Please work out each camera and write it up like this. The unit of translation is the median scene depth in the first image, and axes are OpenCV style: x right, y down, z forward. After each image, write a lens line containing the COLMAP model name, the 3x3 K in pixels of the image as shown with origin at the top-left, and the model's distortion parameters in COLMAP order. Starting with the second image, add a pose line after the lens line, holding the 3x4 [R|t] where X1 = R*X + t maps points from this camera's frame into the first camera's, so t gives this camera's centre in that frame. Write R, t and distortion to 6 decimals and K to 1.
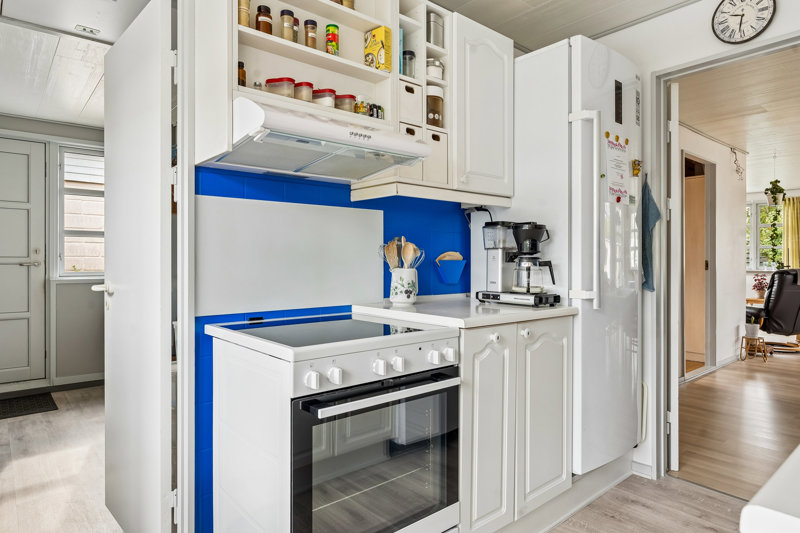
lens RADIAL K [[487.4, 0, 400.0], [0, 487.4, 266.5], [0, 0, 1]] dist [-0.002433, -0.002265]
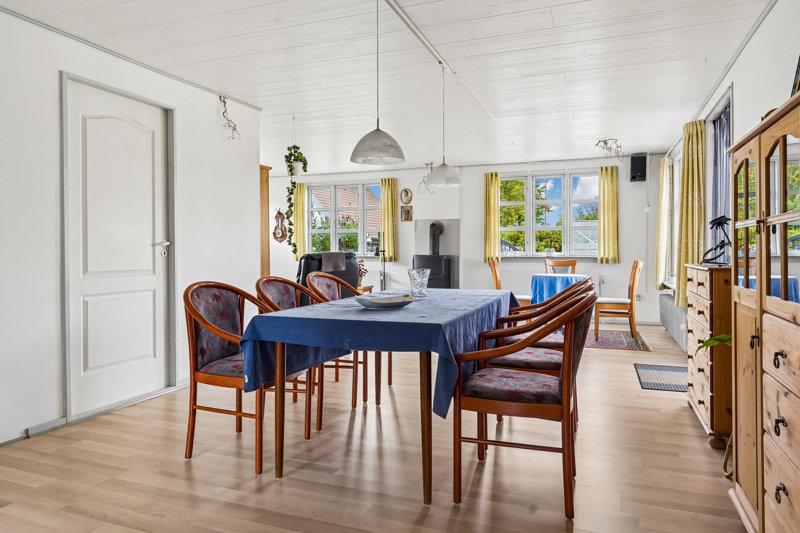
lens RADIAL K [[528.2, 0, 400.0], [0, 528.2, 249.4], [0, 0, 1]] dist [-0.001729, -0.000891]
pose [[0.879359, -0.005785, 0.476124, 1.108186], [0.006665, 0.999978, -0.000160, -0.000613], [-0.476112, 0.003315, 0.879378, 0.283519]]
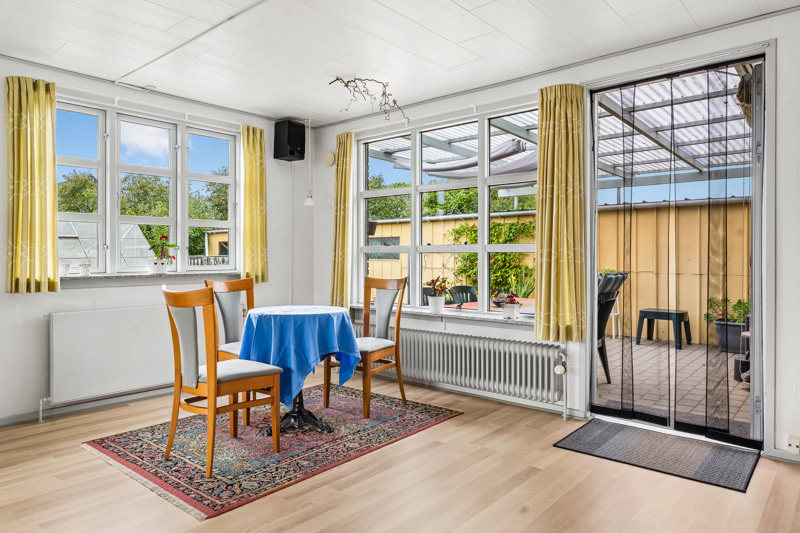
lens RADIAL K [[530.0, 0, 400.0], [0, 530.0, 266.5], [0, 0, 1]] dist [0.000916, 0.001031]
pose [[-0.156128, -0.017214, 0.987587, 1.599337], [0.004657, 0.999824, 0.018164, -0.002406], [-0.987726, 0.007435, -0.156021, 2.036907]]
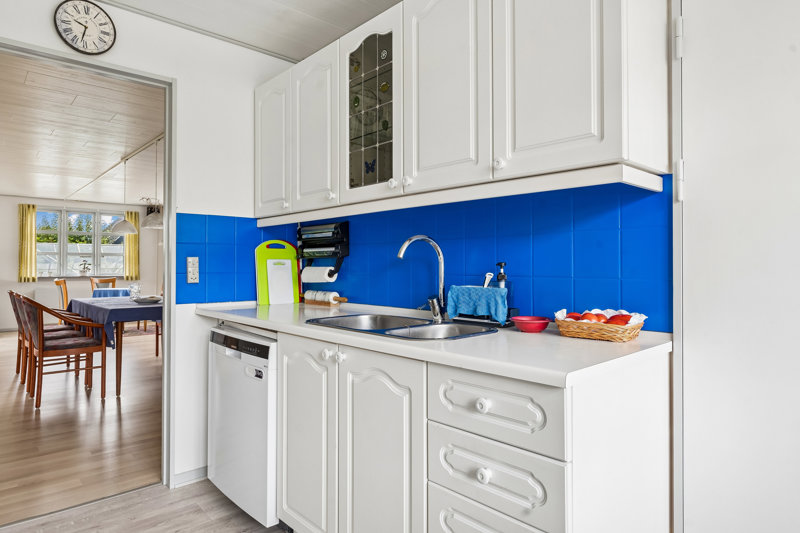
lens RADIAL K [[487.4, 0, 400.0], [0, 487.4, 266.5], [0, 0, 1]] dist [-0.002433, -0.002265]
pose [[-0.035083, 0.000669, 0.999384, -0.304820], [0.004333, 0.999990, -0.000517, -0.011985], [-0.999375, 0.004312, -0.035085, 0.348907]]
